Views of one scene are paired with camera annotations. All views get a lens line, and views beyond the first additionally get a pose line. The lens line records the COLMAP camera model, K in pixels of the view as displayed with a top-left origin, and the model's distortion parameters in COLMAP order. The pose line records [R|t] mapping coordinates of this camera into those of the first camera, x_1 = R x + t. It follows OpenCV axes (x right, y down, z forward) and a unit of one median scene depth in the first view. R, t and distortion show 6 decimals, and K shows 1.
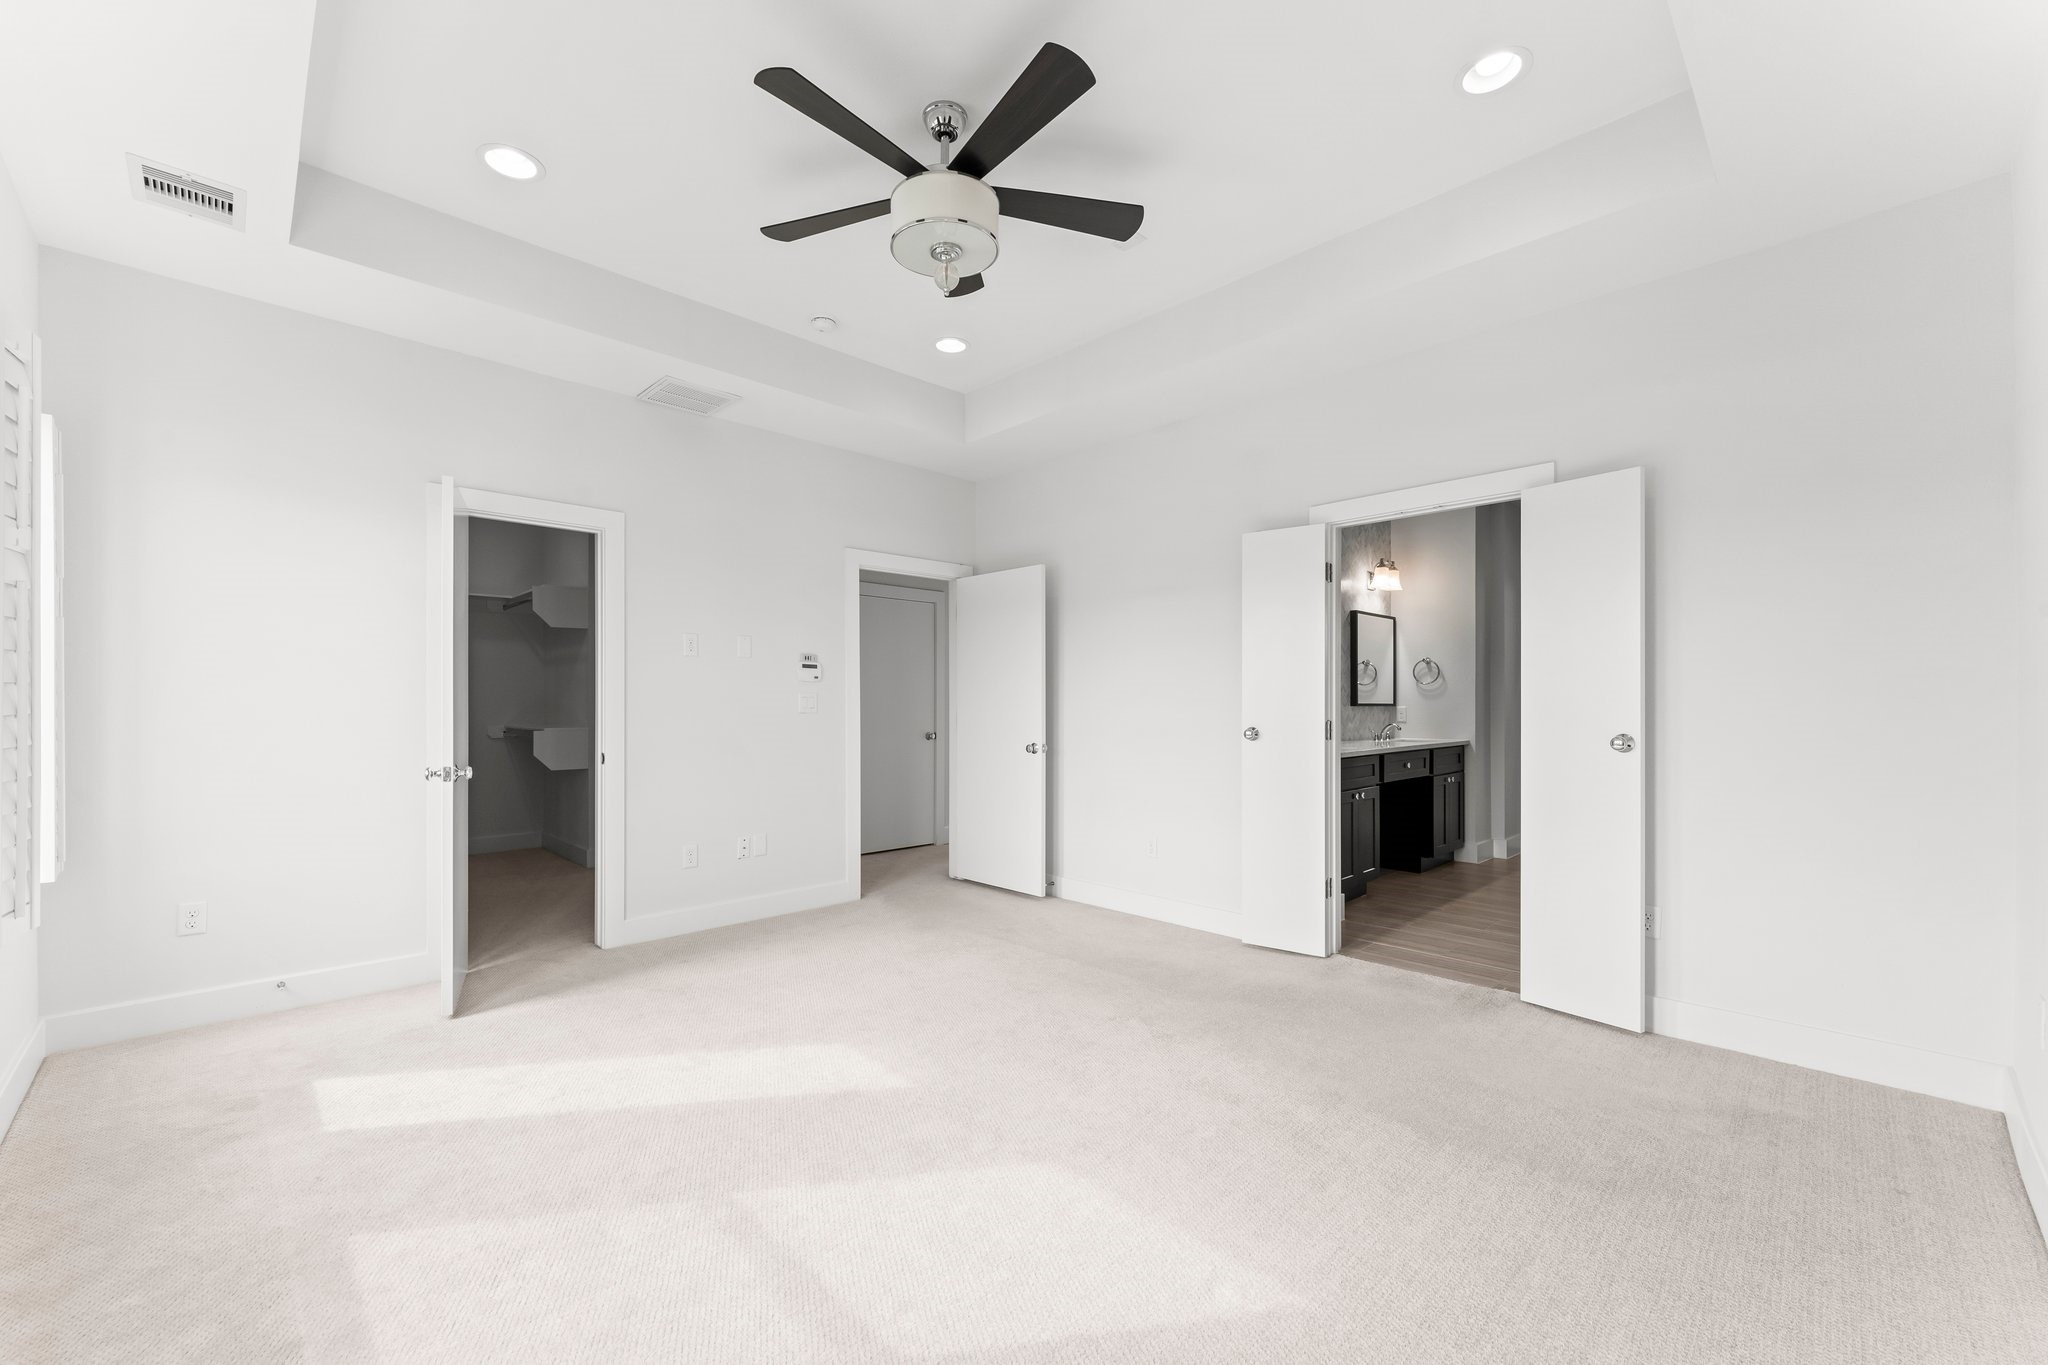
lens RADIAL K [[826.8, 0, 1006.4], [0, 826.8, 702.5], [0, 0, 1]] dist [0.002477, -0.000084]
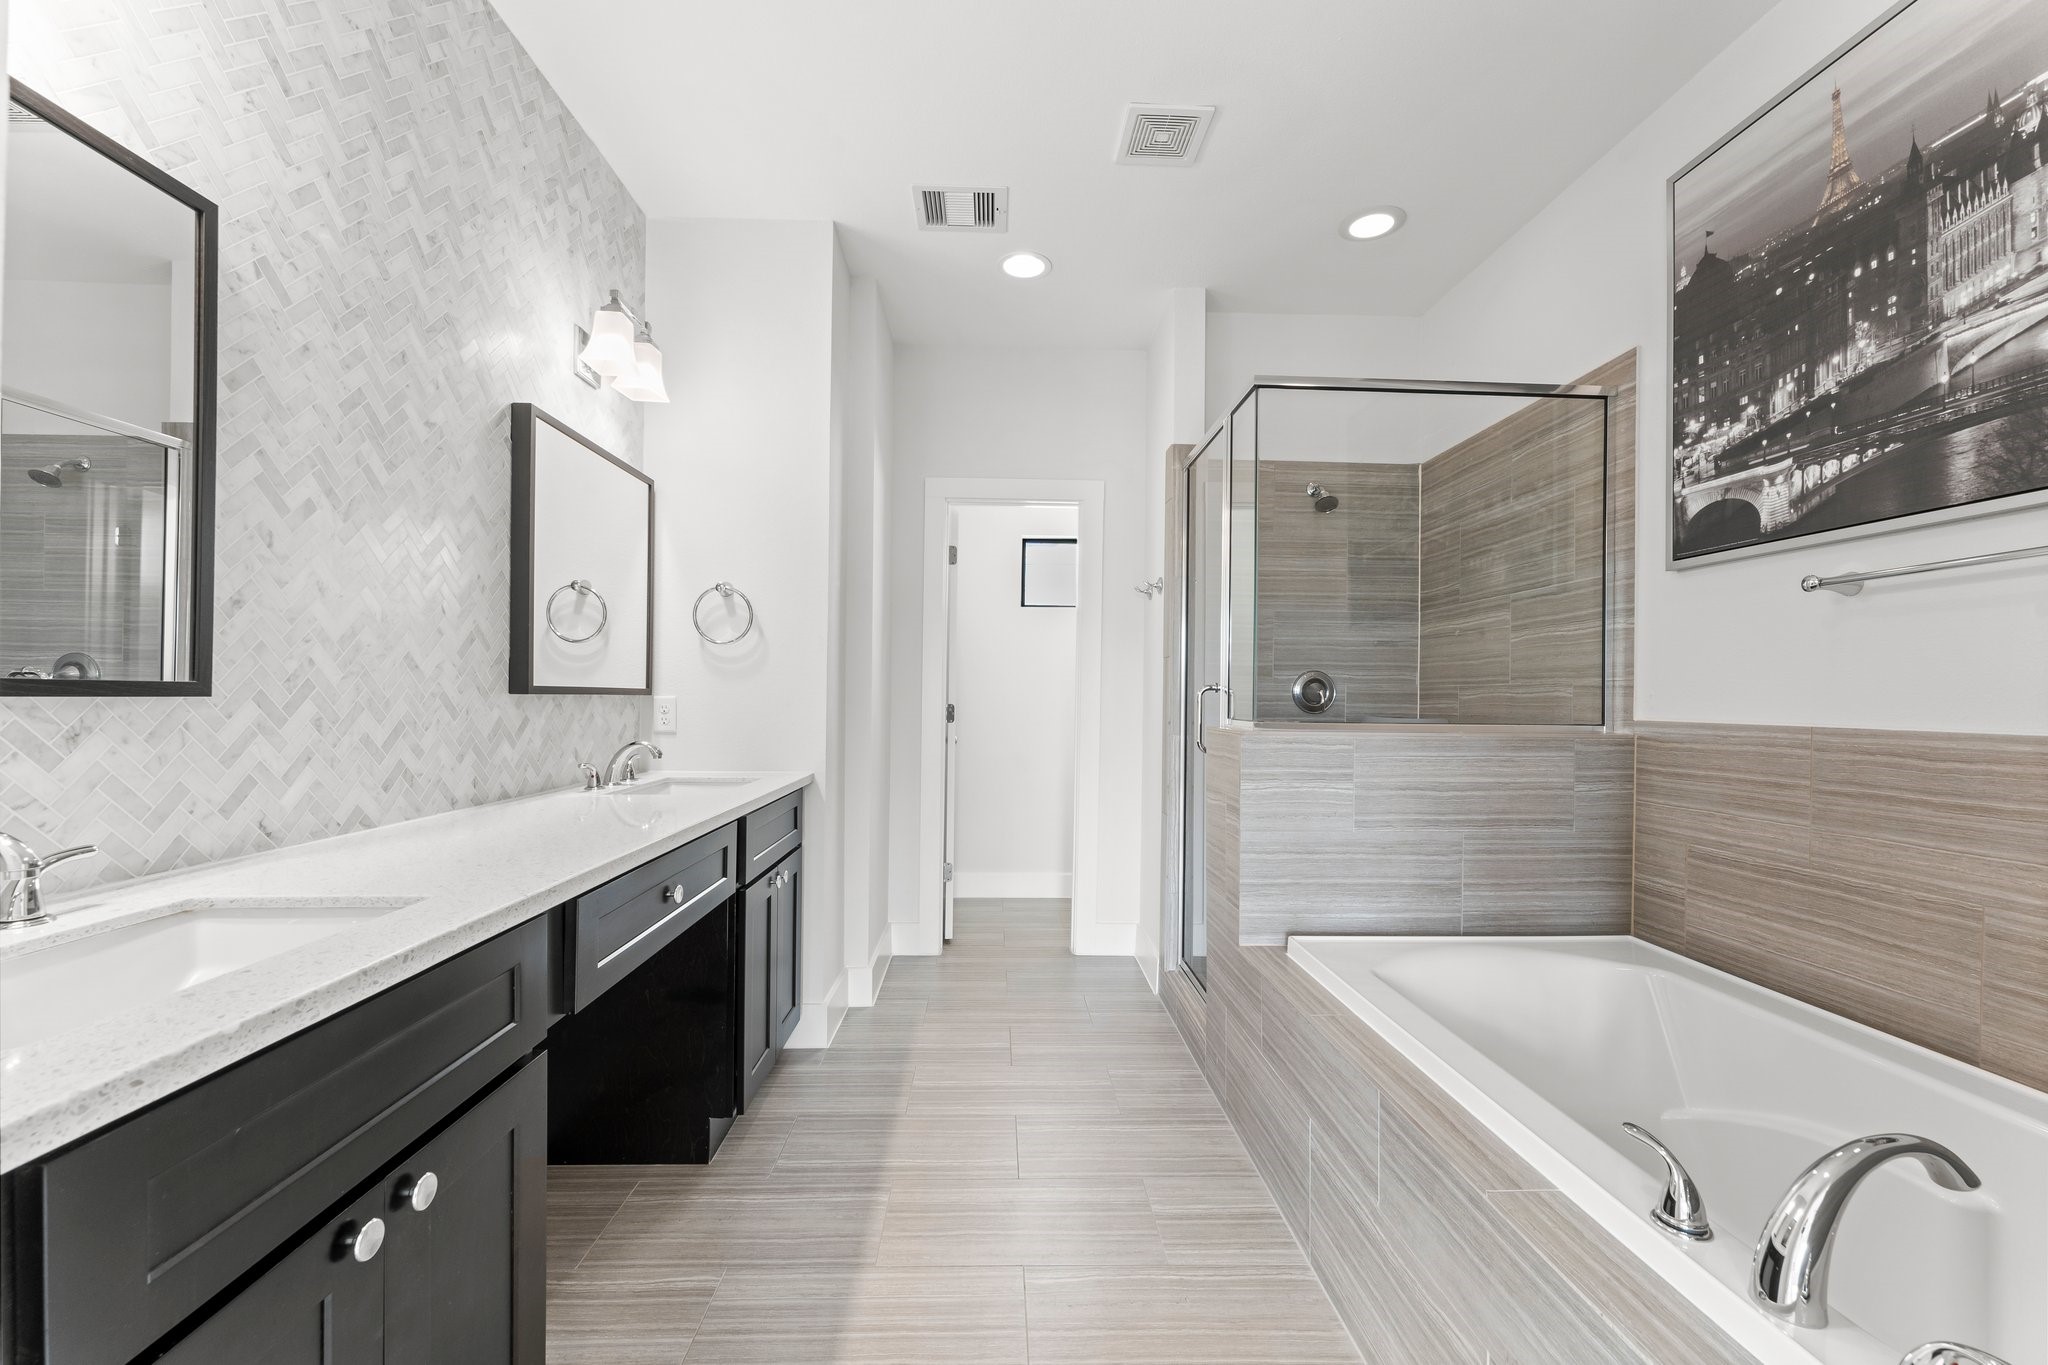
lens RADIAL K [[826.8, 0, 1019.3], [0, 826.8, 691.5], [0, 0, 1]] dist [0.002477, -0.000084]
pose [[0.667455, 0.008582, 0.744600, 0.313305], [-0.011251, 0.999936, -0.001439, 0.001633], [-0.744565, -0.007417, 0.667509, 0.643604]]
